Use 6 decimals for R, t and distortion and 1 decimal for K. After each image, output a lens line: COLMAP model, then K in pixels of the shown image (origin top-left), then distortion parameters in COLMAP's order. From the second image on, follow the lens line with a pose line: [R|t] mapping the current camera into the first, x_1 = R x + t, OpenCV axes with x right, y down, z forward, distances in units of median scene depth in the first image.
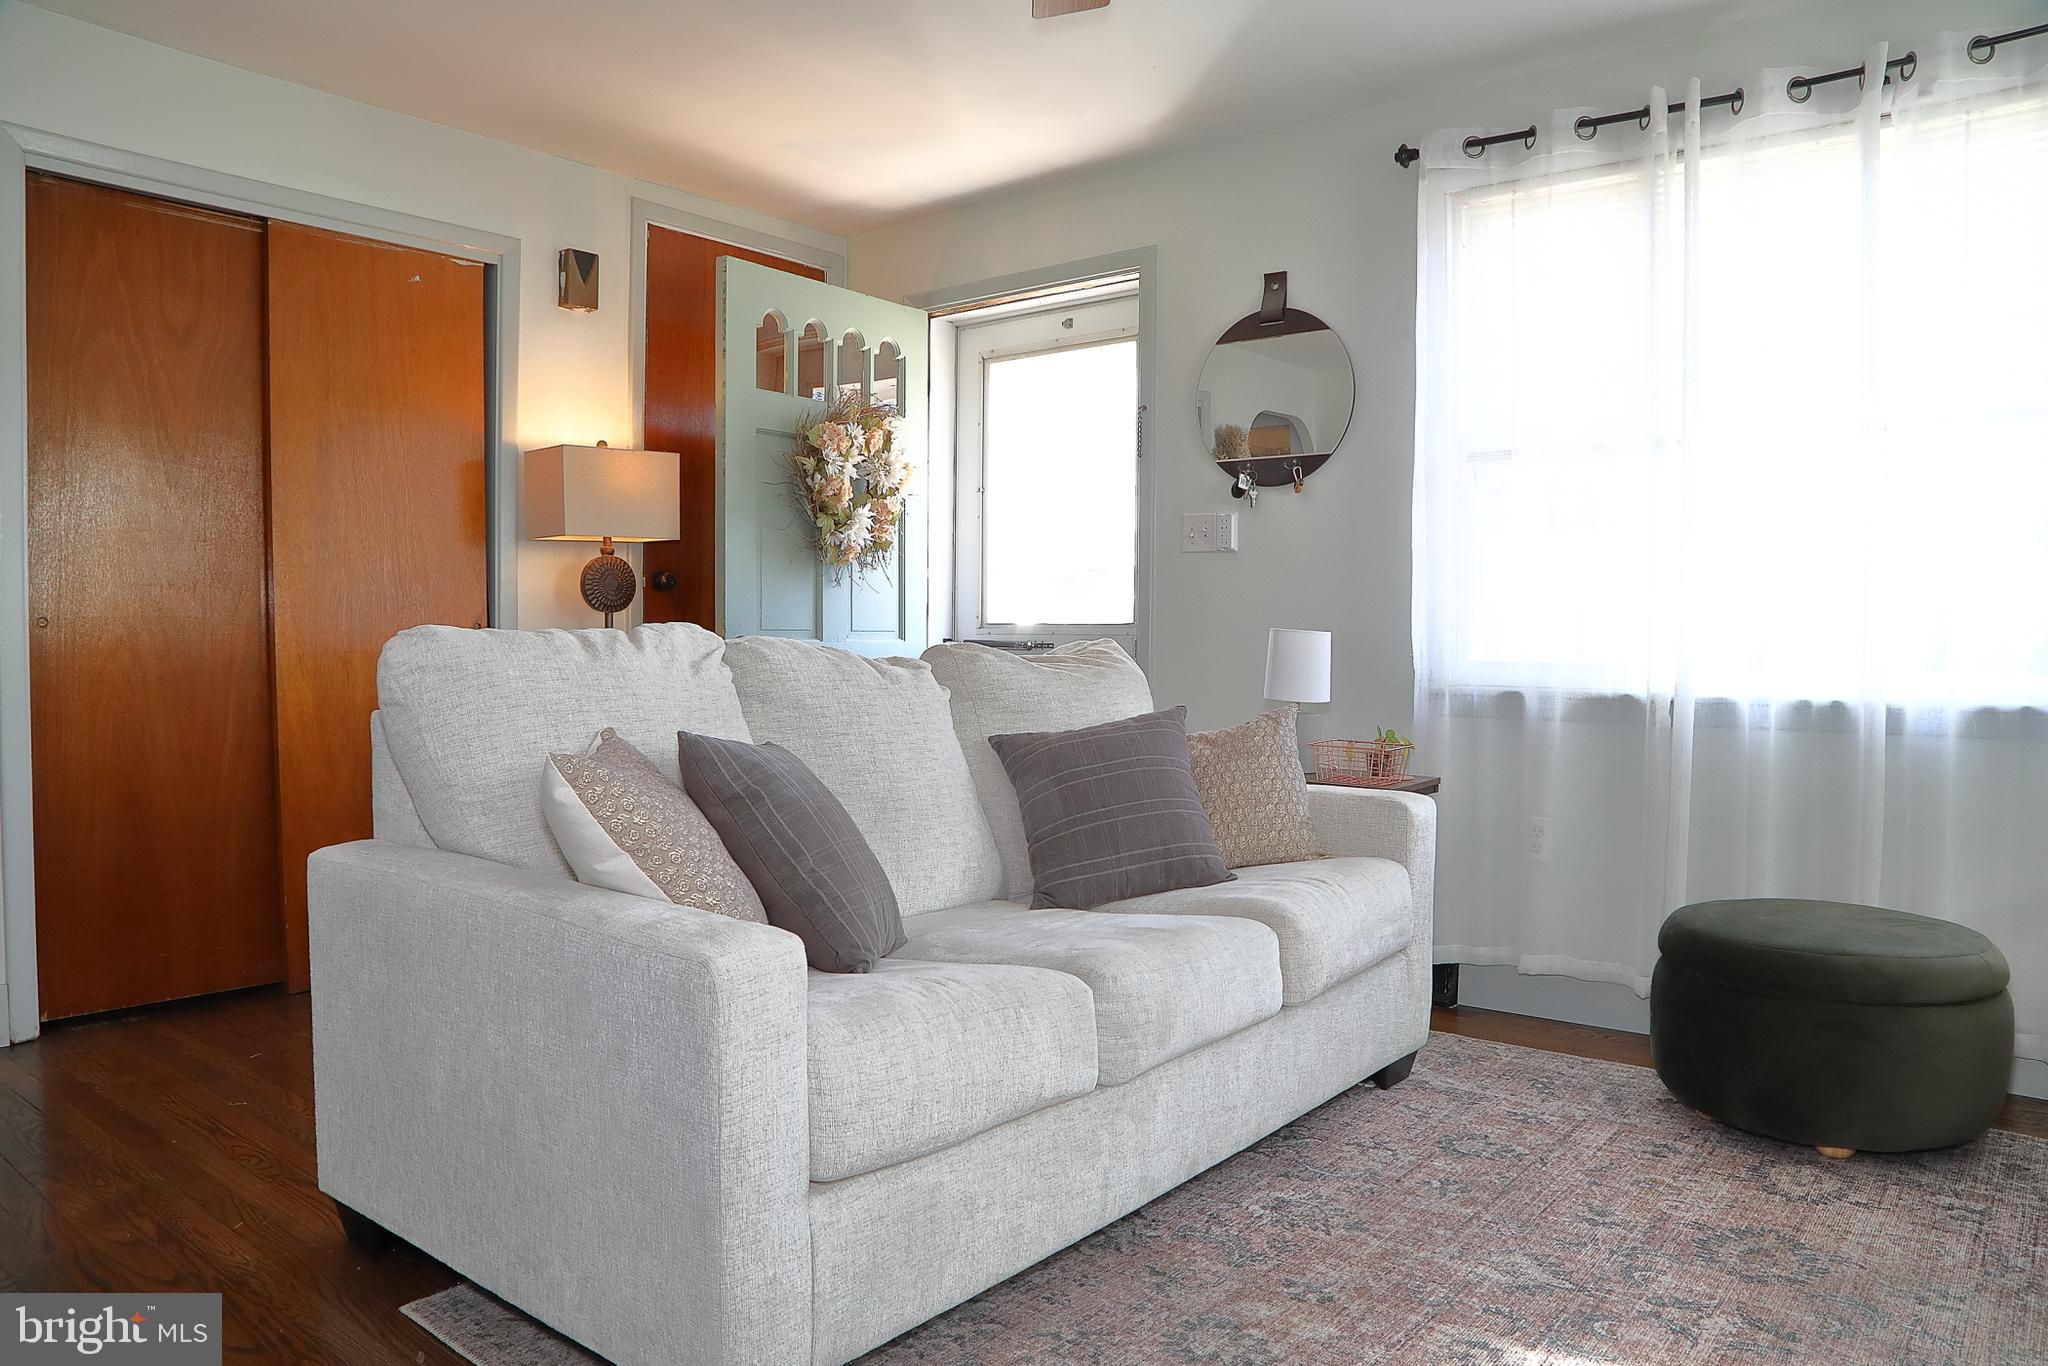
lens RADIAL K [[1496.3, 0, 1000.9], [0, 1496.3, 652.9], [0, 0, 1]] dist [-0.056960, 0.019307]
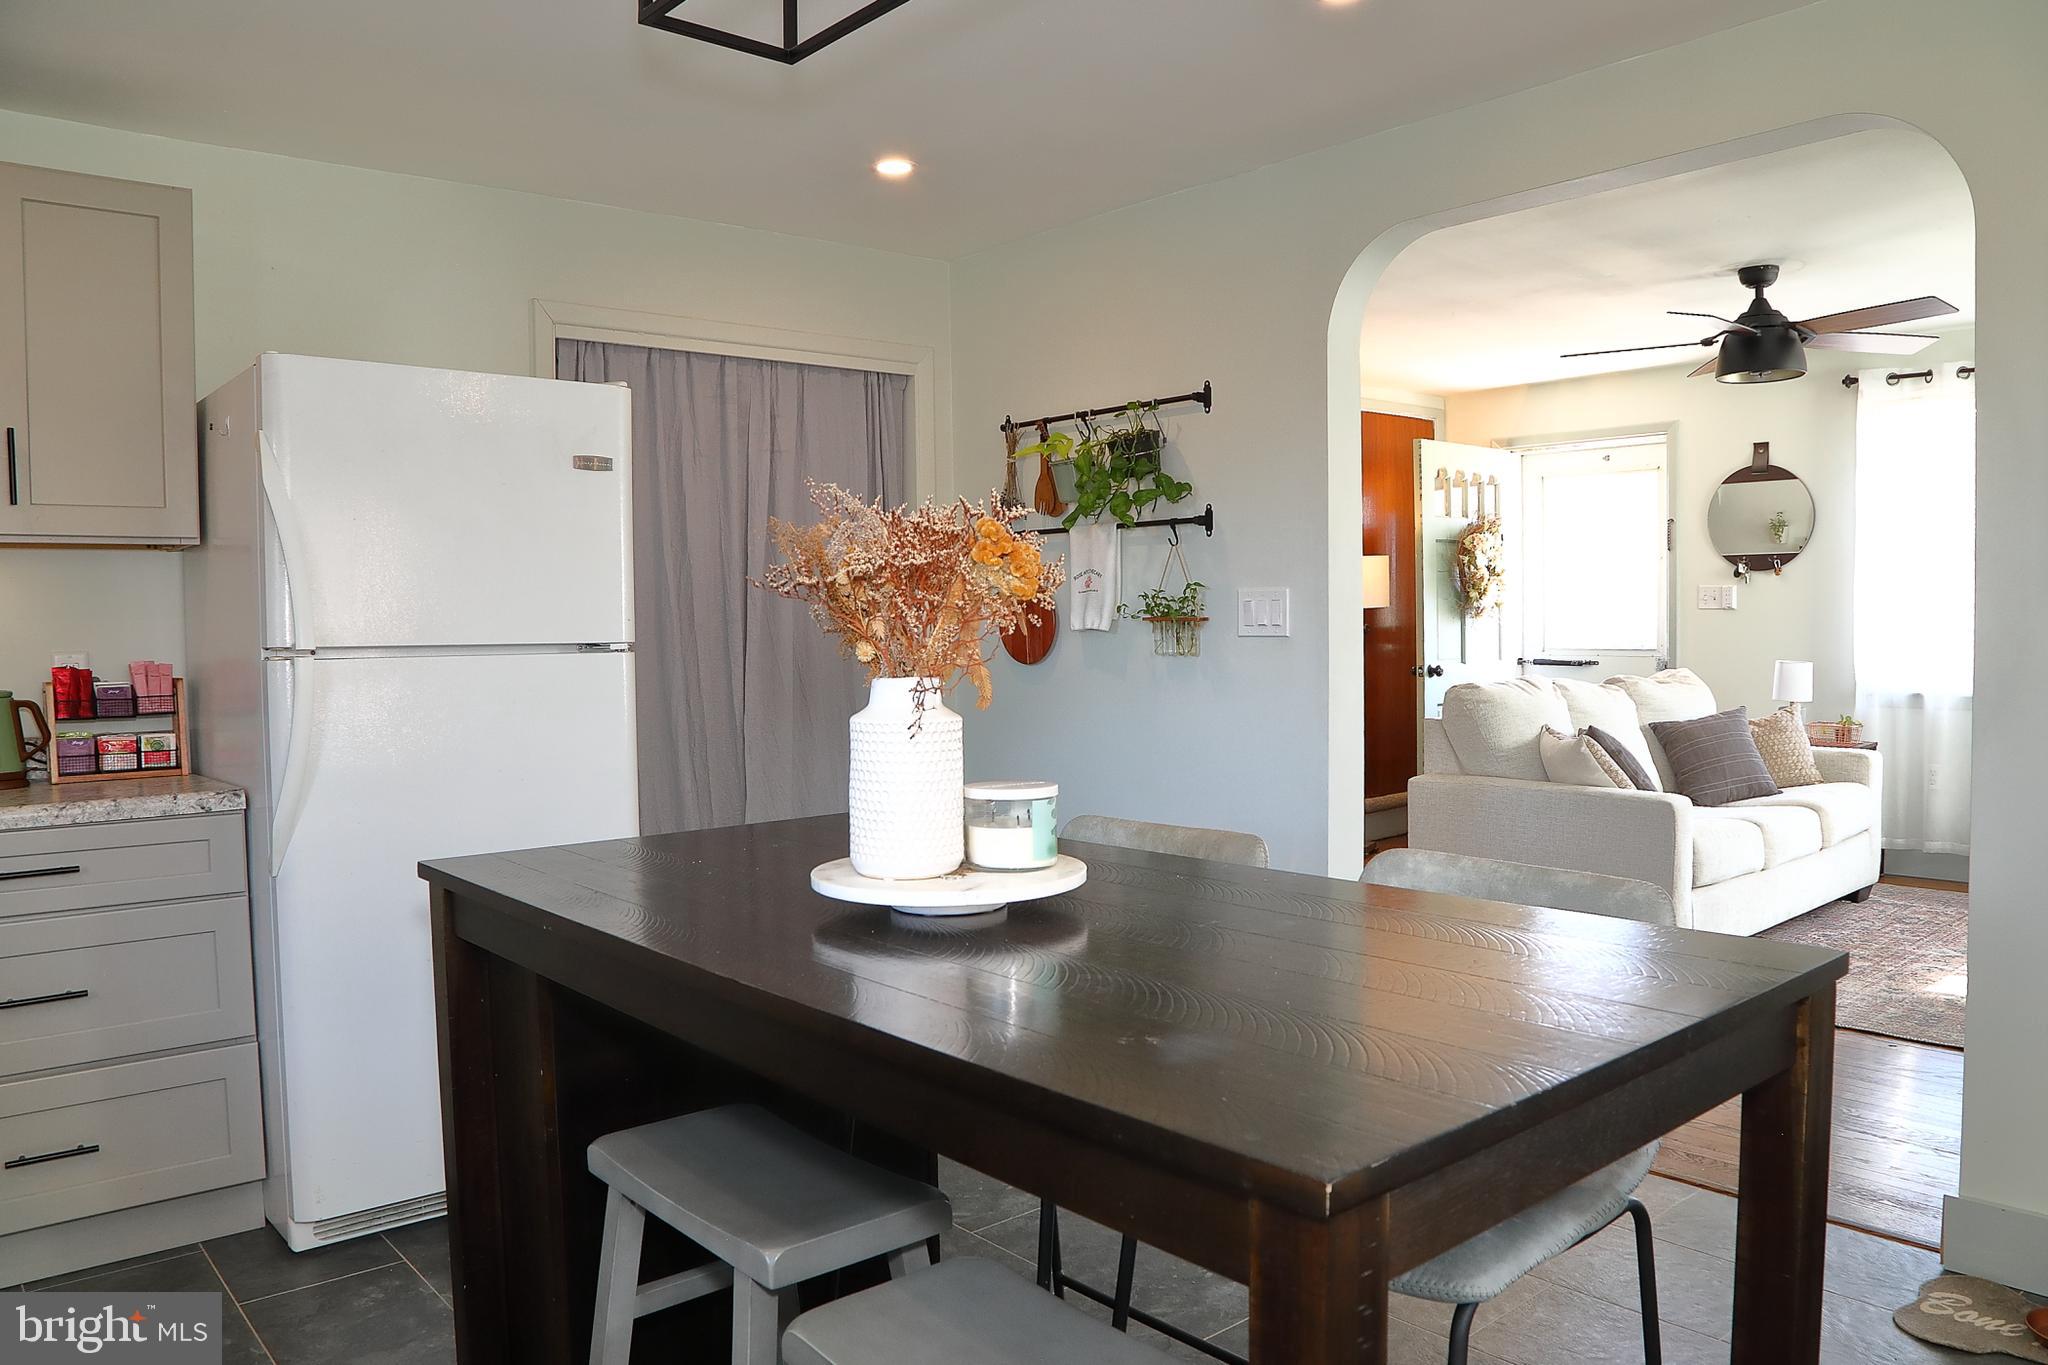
lens RADIAL K [[1496.3, 0, 1031.2], [0, 1496.3, 676.7], [0, 0, 1]] dist [-0.056960, 0.019307]
pose [[0.986912, -0.013440, -0.160696, -0.393105], [0.018822, 0.999310, 0.032018, -0.066080], [0.160155, -0.034624, 0.986484, -0.843424]]
